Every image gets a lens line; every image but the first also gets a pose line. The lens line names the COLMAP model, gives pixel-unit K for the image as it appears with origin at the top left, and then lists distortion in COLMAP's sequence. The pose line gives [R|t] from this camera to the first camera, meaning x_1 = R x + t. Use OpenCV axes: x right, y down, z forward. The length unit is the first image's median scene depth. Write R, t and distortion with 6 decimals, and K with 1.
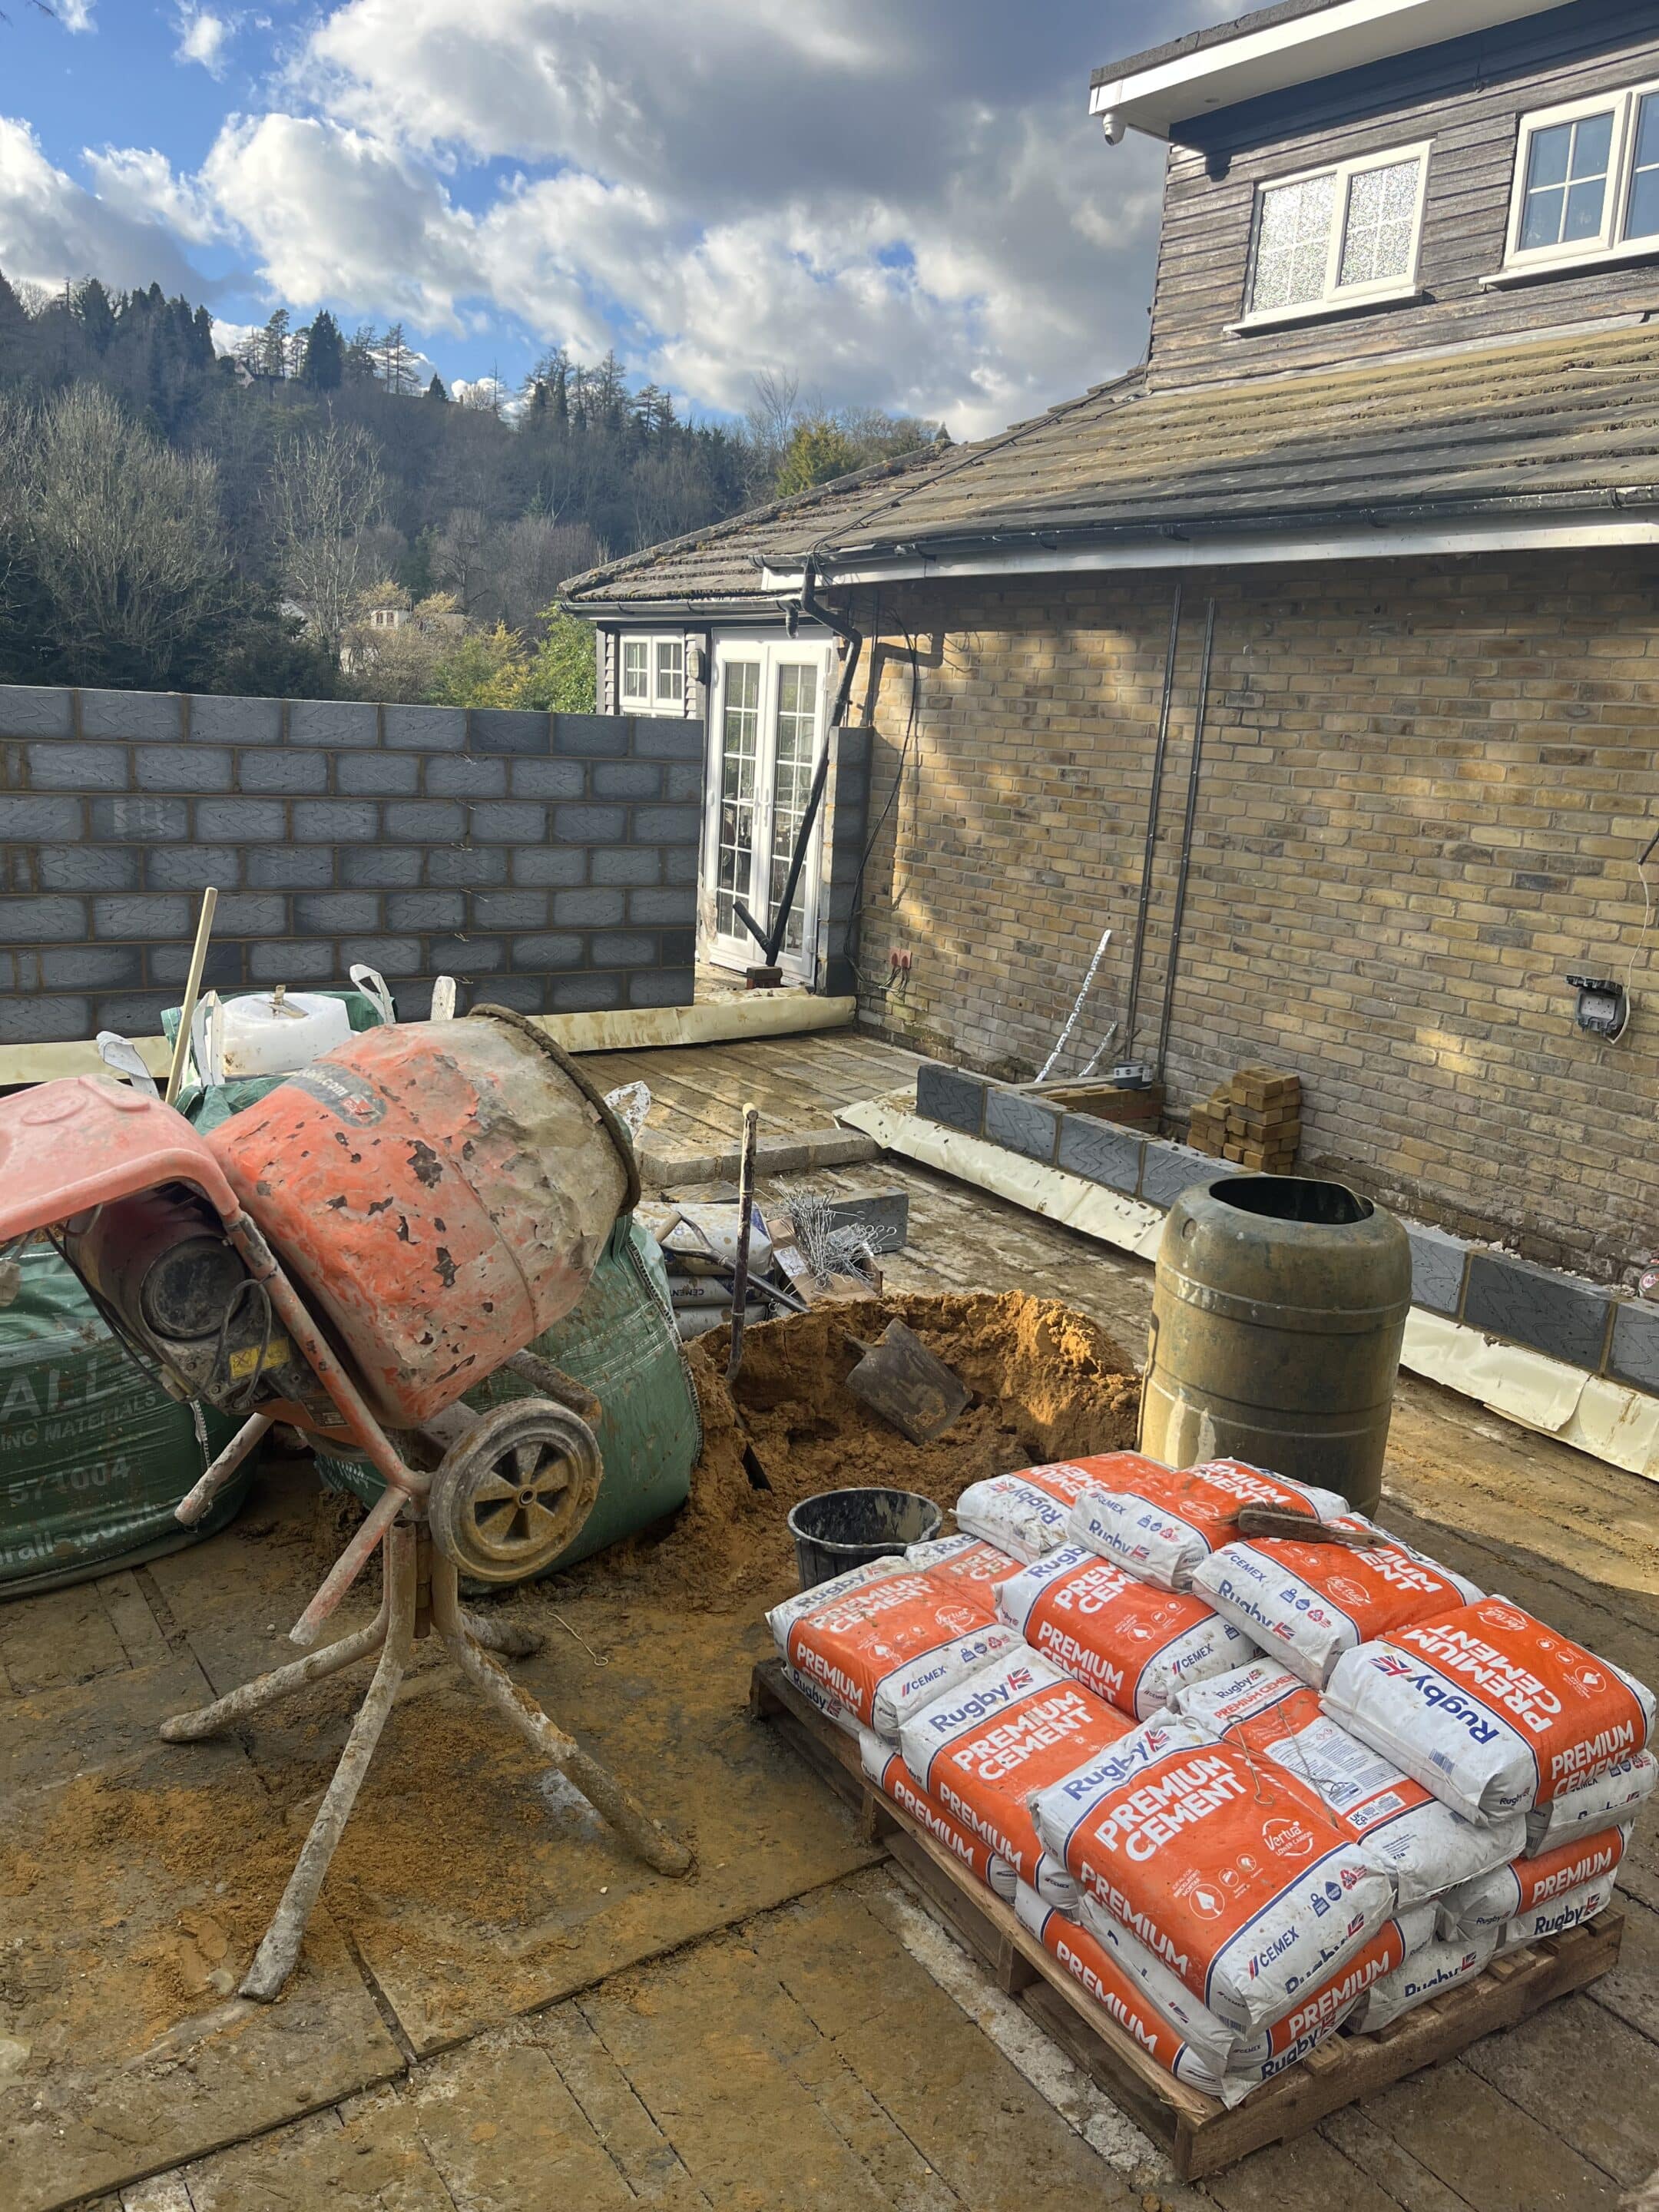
lens RADIAL K [[1666.8, 0, 827.3], [0, 1666.8, 1115.5], [0, 0, 1]] dist [0.054205, -0.072653]
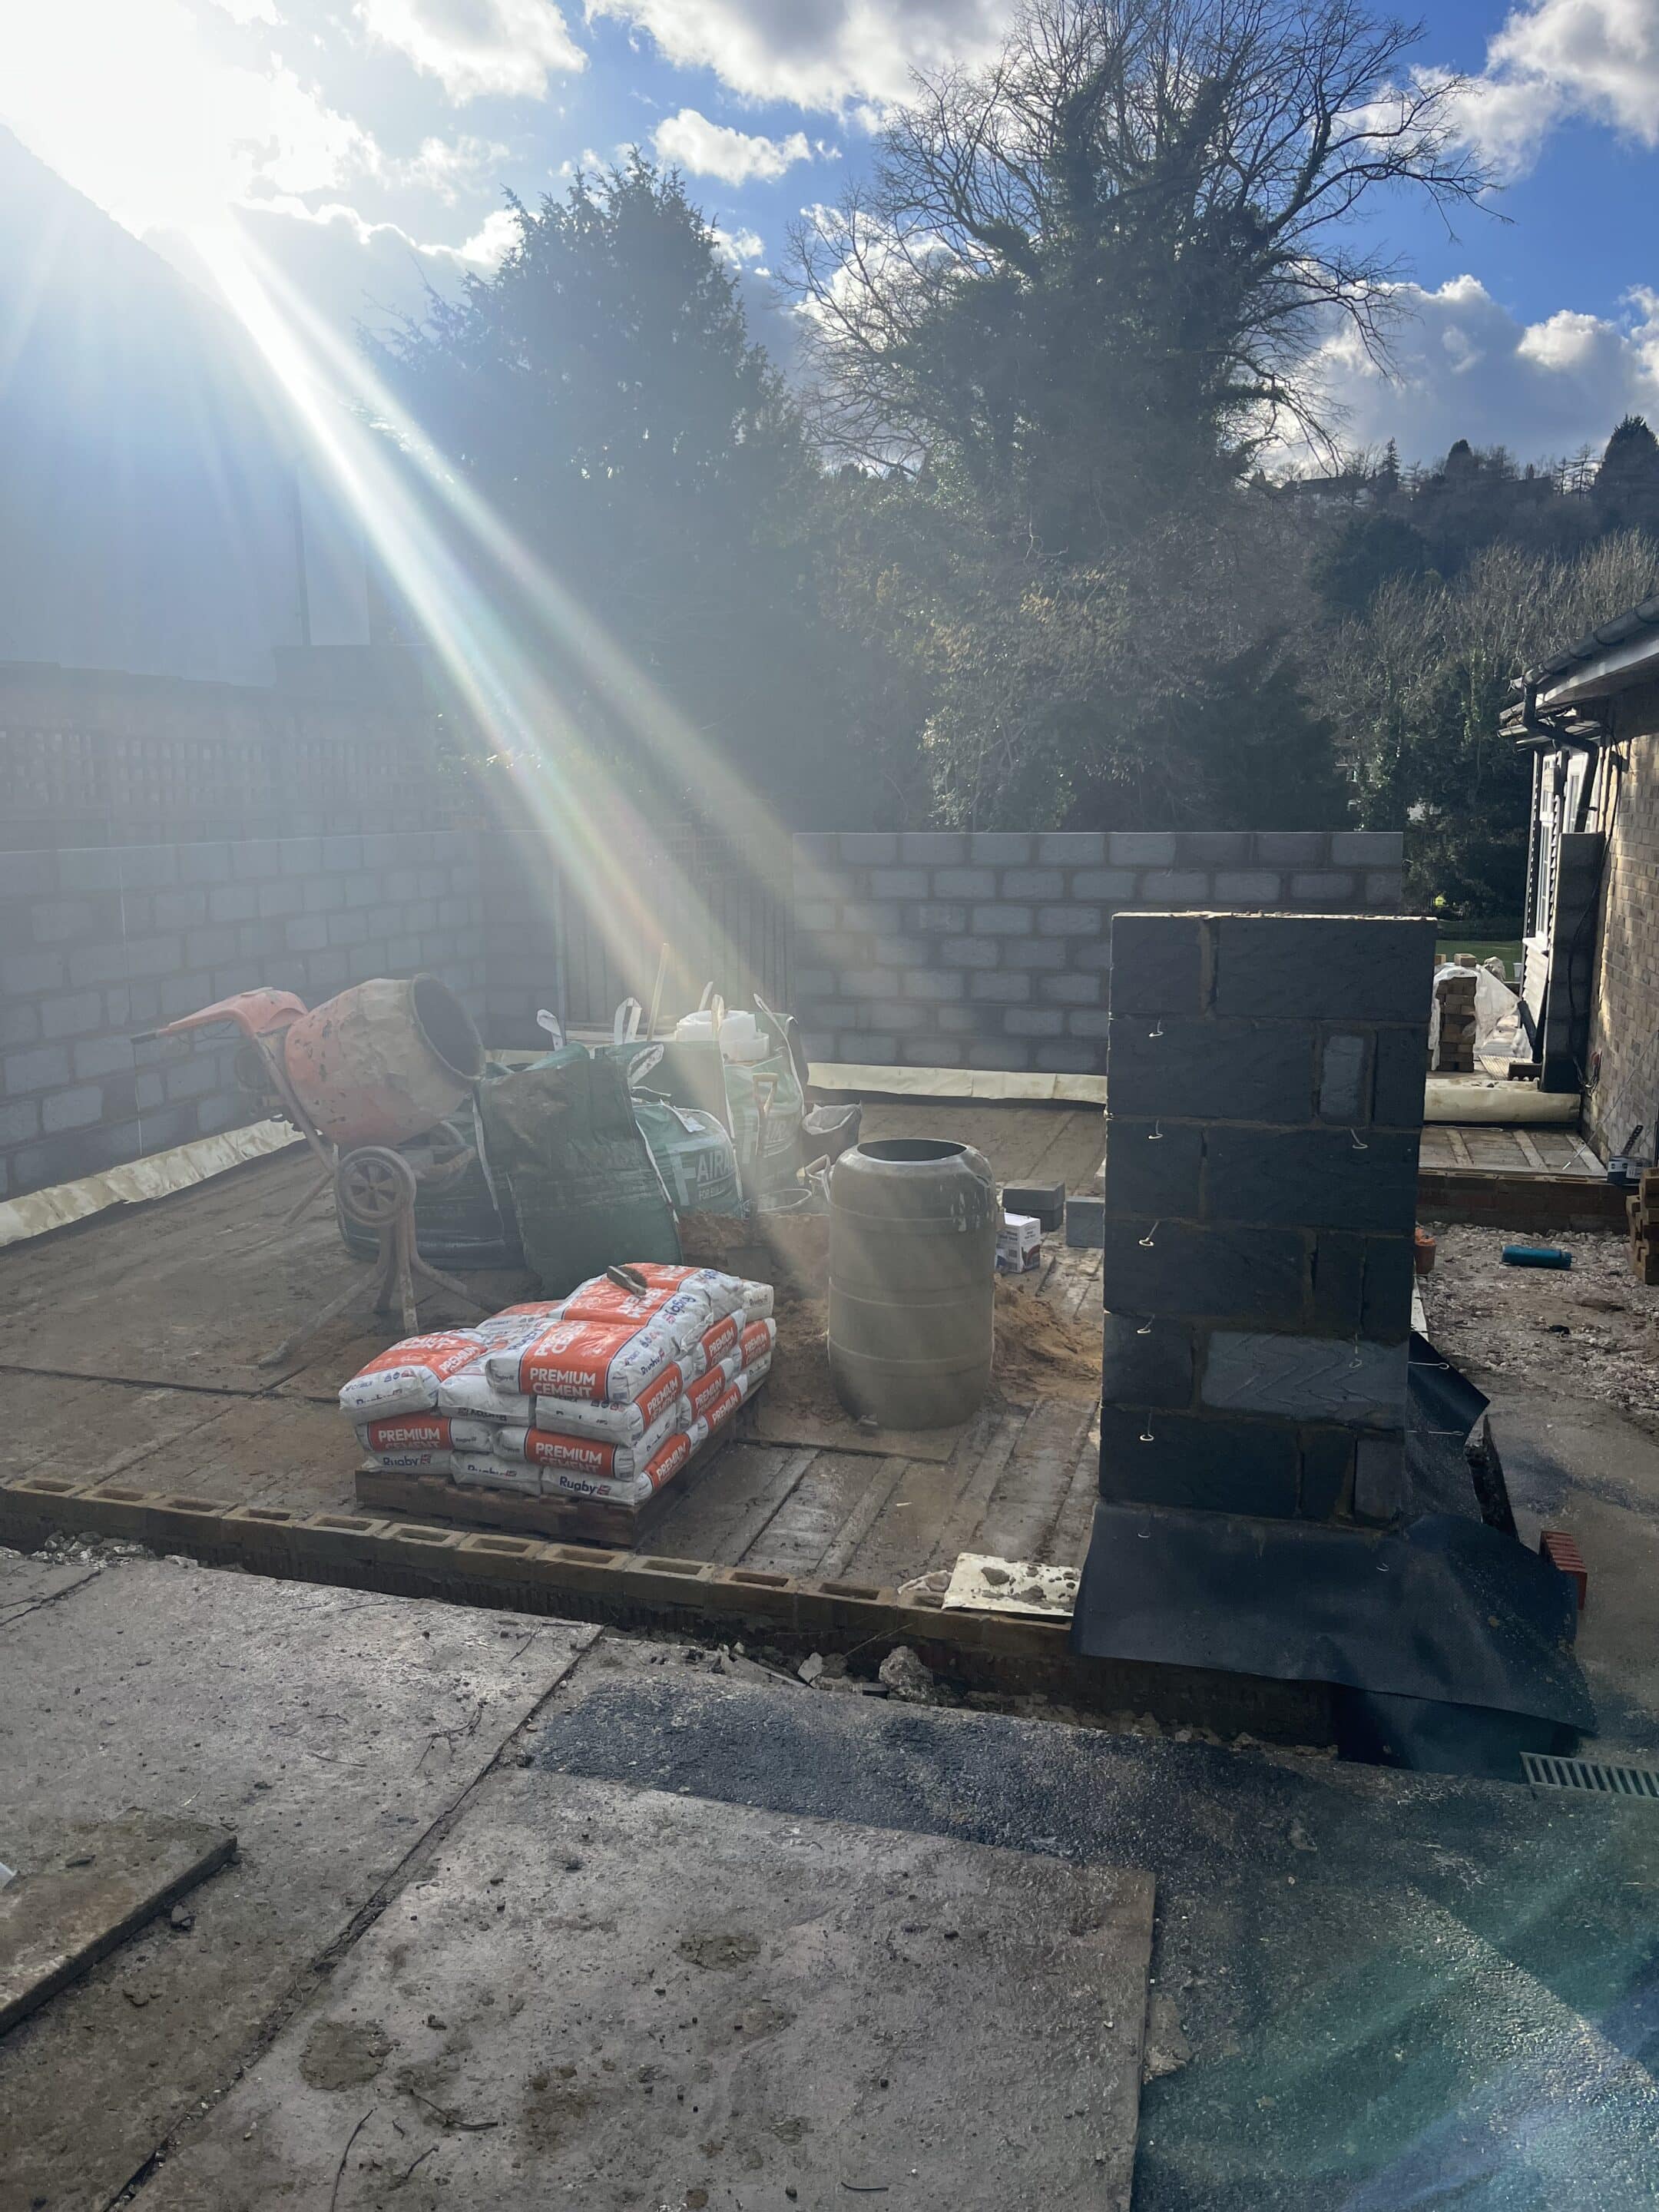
lens RADIAL K [[1666.8, 0, 842.0], [0, 1666.8, 1154.0], [0, 0, 1]] dist [0.054205, -0.072653]
pose [[0.640864, 0.103517, -0.760643, 0.659646], [-0.144782, 0.989383, 0.012663, 0.021178], [0.753878, 0.102012, 0.649047, 0.005137]]
